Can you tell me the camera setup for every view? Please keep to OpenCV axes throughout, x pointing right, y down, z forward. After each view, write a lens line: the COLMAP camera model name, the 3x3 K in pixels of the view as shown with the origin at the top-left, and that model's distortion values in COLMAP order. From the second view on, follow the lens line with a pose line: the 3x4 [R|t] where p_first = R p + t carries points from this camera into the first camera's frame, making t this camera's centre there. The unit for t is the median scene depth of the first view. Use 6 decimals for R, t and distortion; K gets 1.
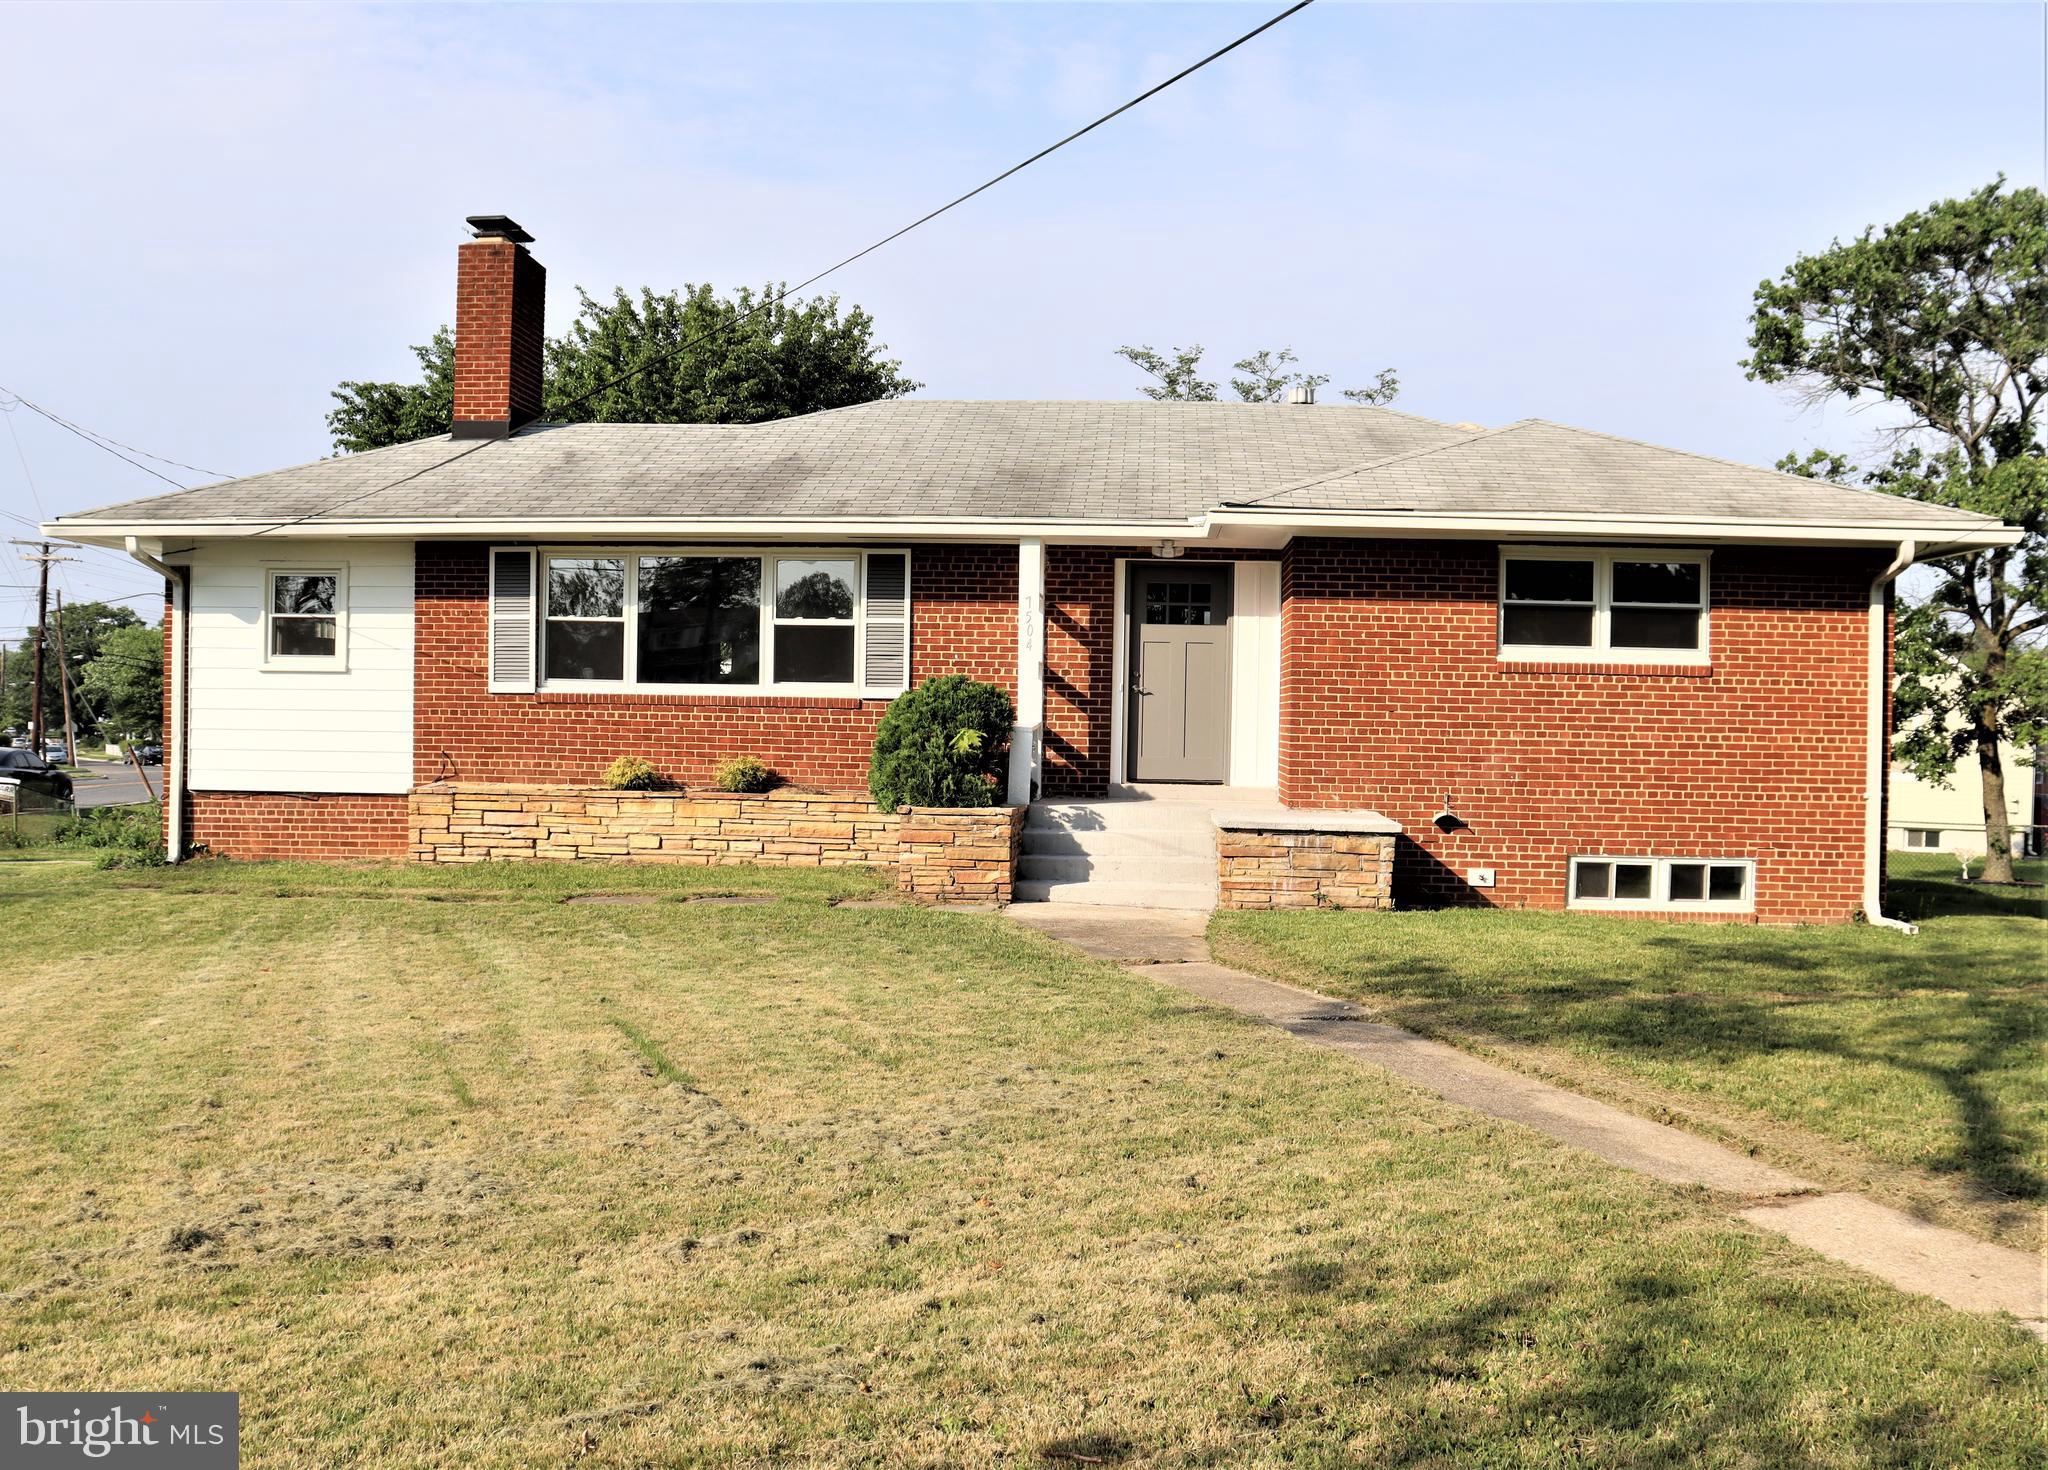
lens RADIAL K [[1870.4, 0, 1019.2], [0, 1870.4, 784.4], [0, 0, 1]] dist [-0.142937, 0.017491]
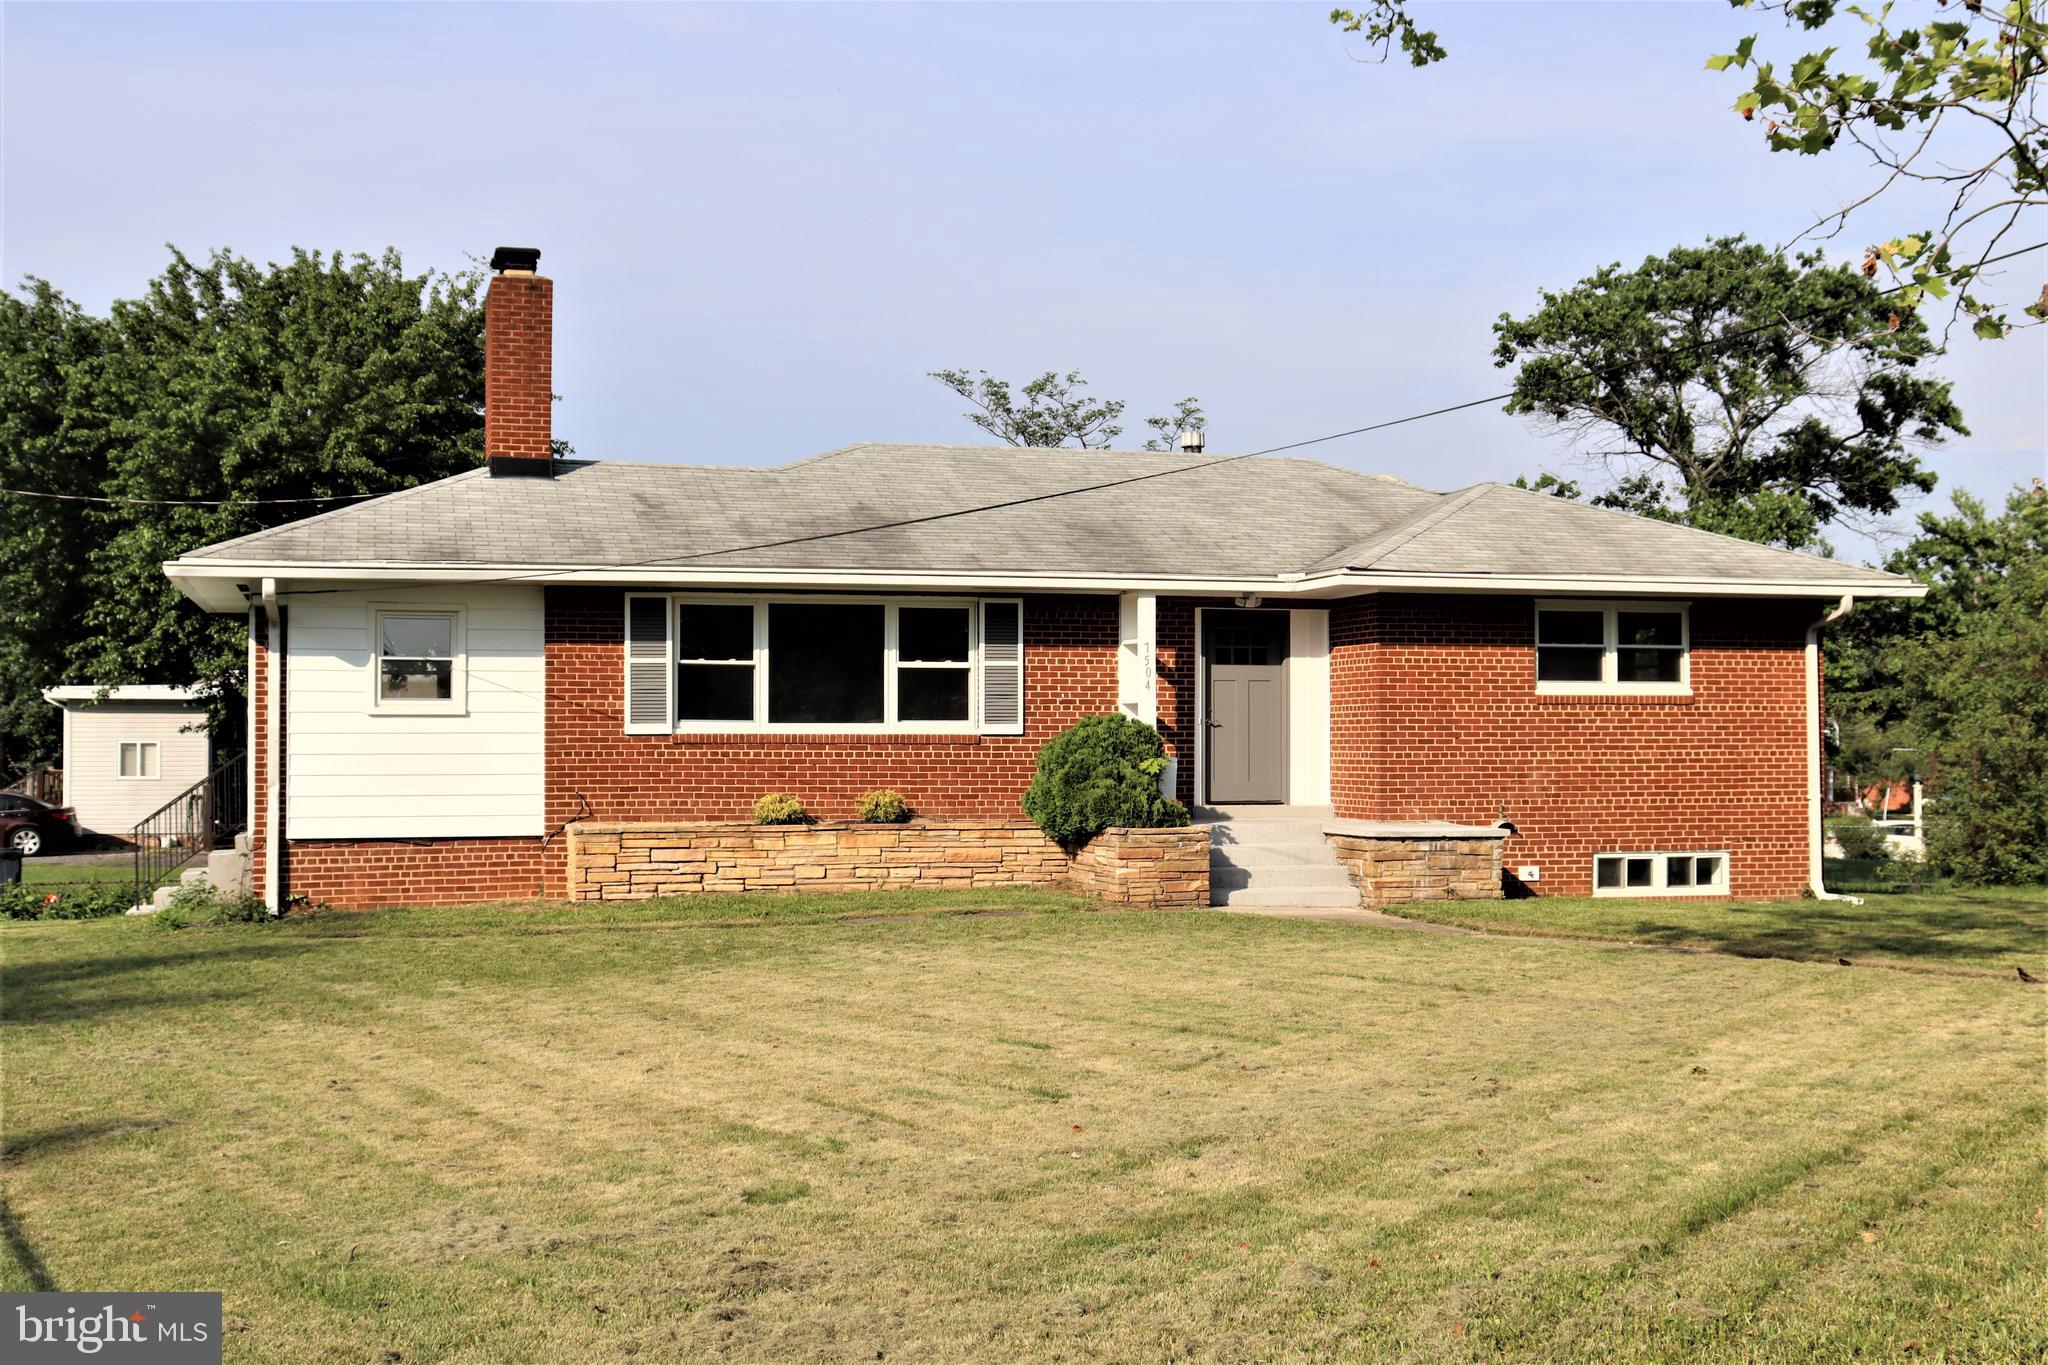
lens RADIAL K [[2415.9, 0, 1024.0], [0, 2415.9, 682.5], [0, 0, 1]] dist [-0.034003, -0.015771]
pose [[0.941219, -0.010138, 0.337646, -0.535804], [0.029944, 0.998119, -0.053504, 0.000061], [-0.336468, 0.060470, 0.939751, -0.339815]]
